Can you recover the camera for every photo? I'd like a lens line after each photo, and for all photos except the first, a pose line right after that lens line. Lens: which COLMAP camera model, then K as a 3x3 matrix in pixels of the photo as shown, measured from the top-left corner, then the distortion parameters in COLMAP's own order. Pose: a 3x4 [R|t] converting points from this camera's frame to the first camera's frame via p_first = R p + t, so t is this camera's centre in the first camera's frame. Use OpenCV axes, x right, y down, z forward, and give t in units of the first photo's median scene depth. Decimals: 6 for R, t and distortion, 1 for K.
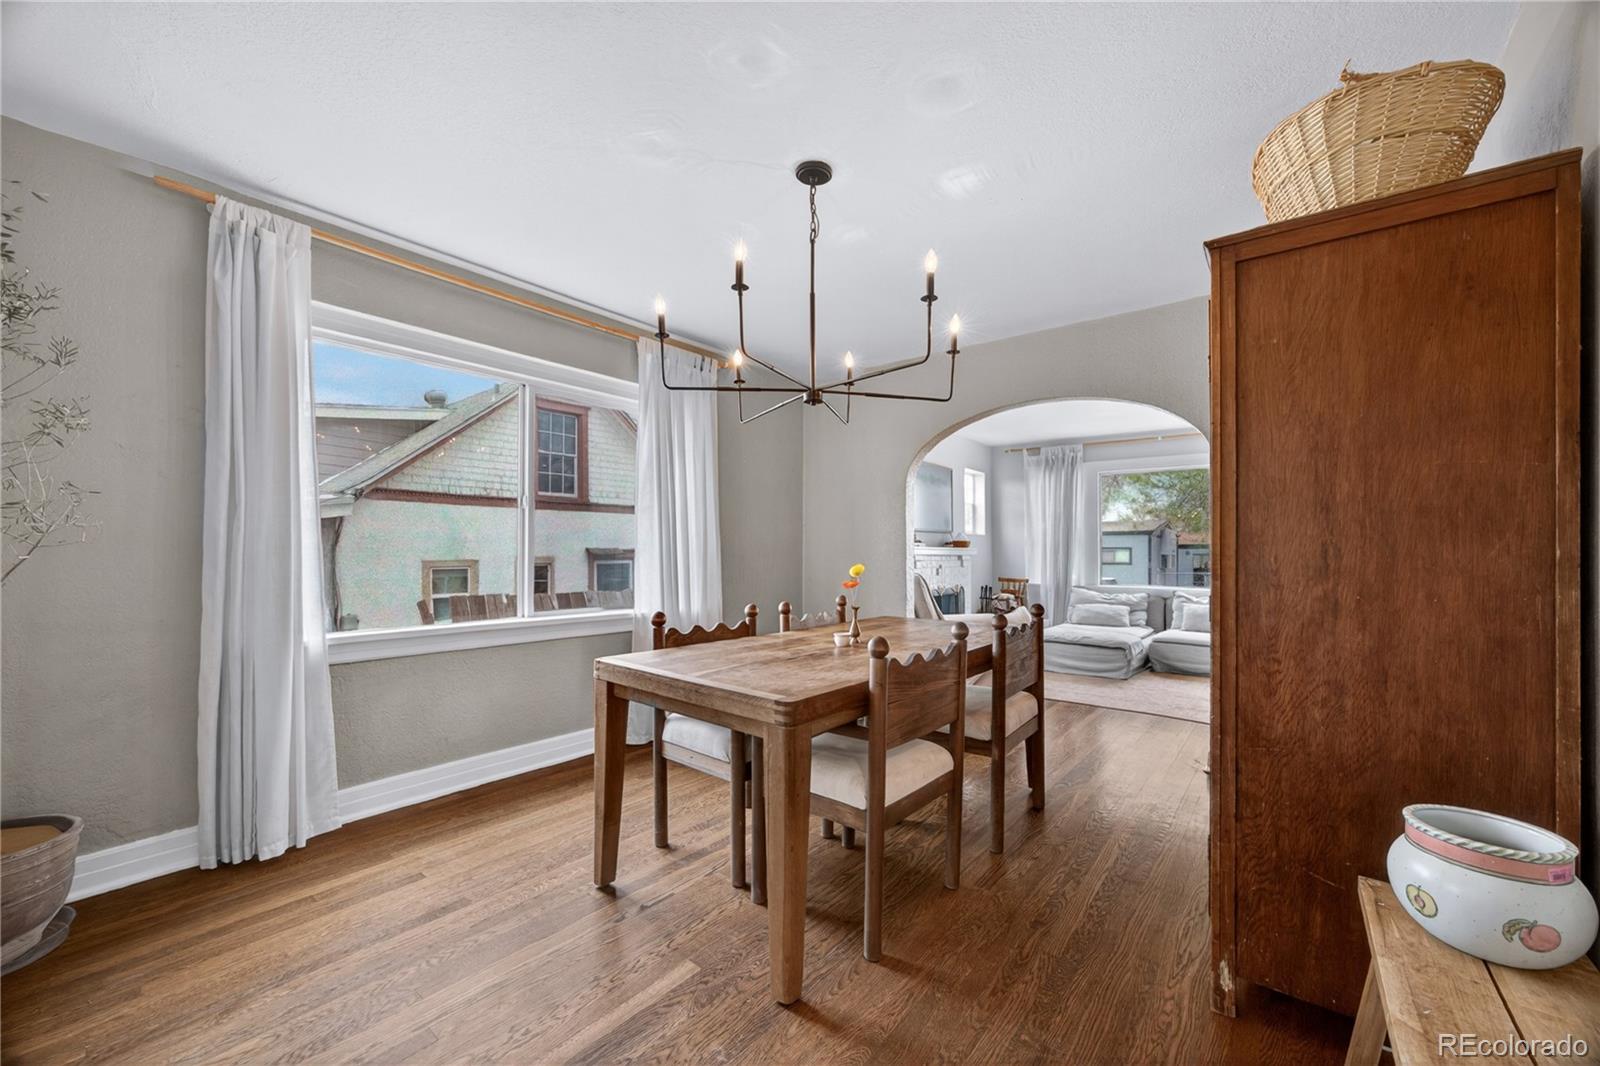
lens RADIAL K [[624.7, 0, 800.5], [0, 624.7, 544.8], [0, 0, 1]] dist [-0.001072, 0.001663]
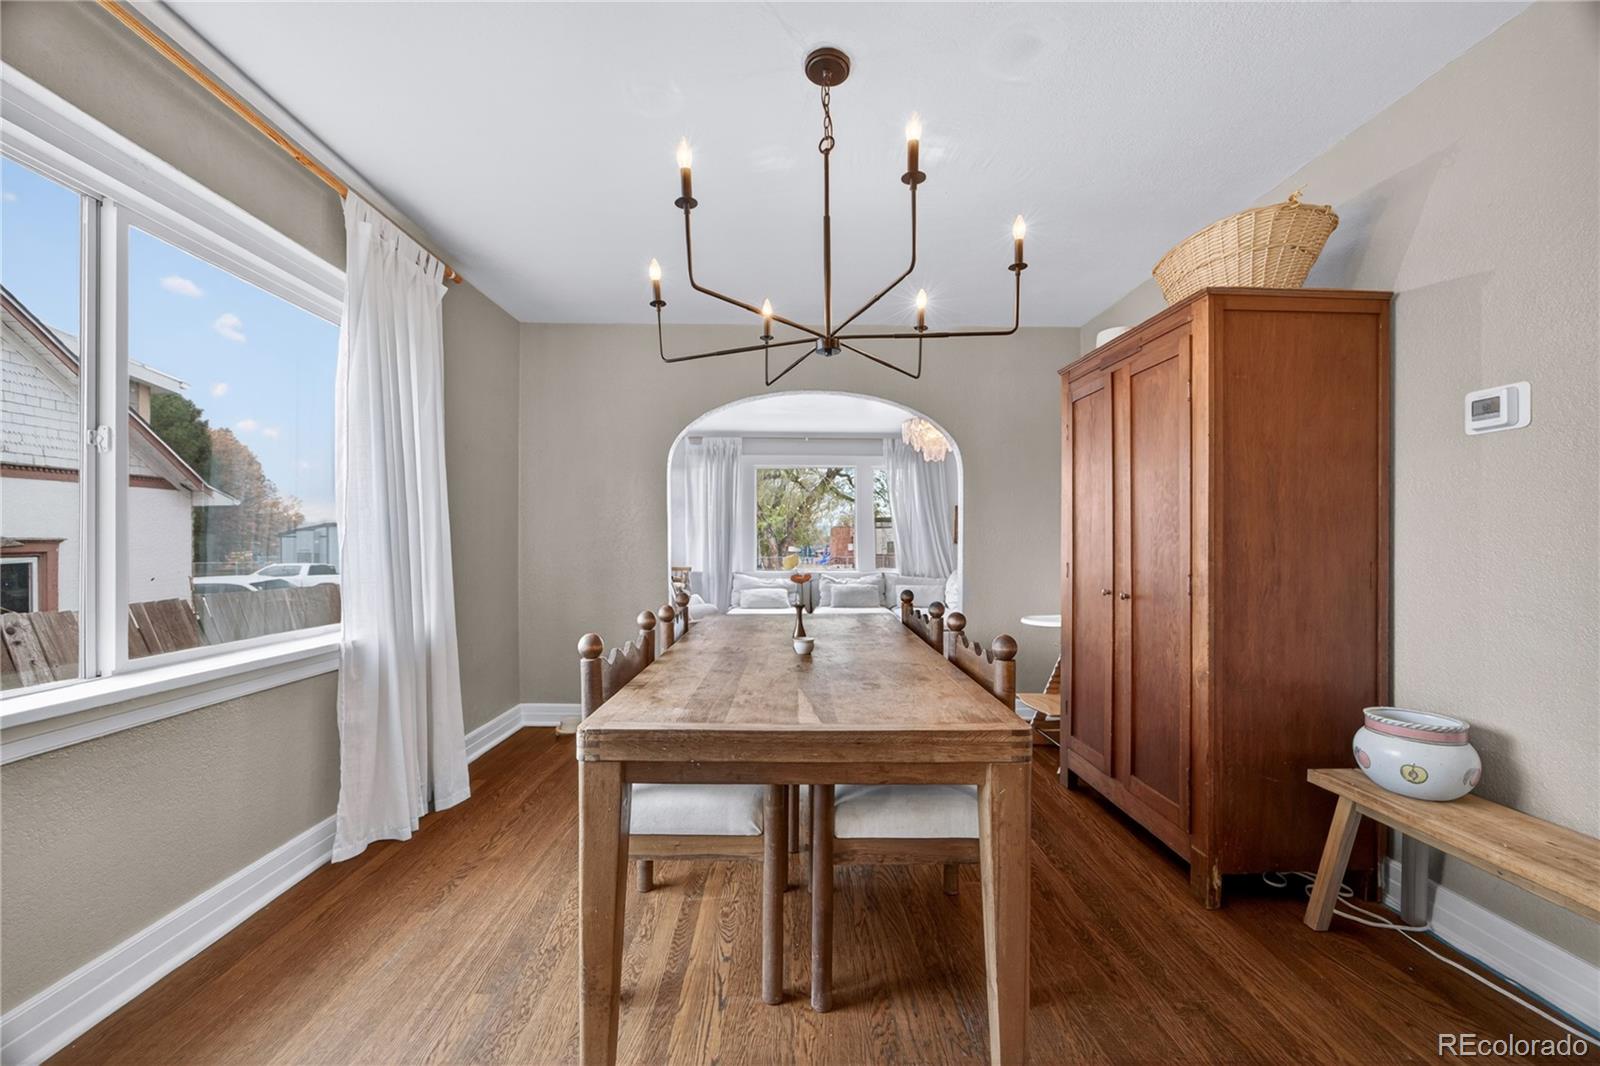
lens RADIAL K [[624.7, 0, 804.8], [0, 624.7, 537.5], [0, 0, 1]] dist [-0.001072, 0.001663]
pose [[0.752491, 0.000210, 0.658602, -0.653575], [-0.004565, 0.999978, 0.004897, 0.005248], [-0.658587, -0.006692, 0.752475, 0.514456]]
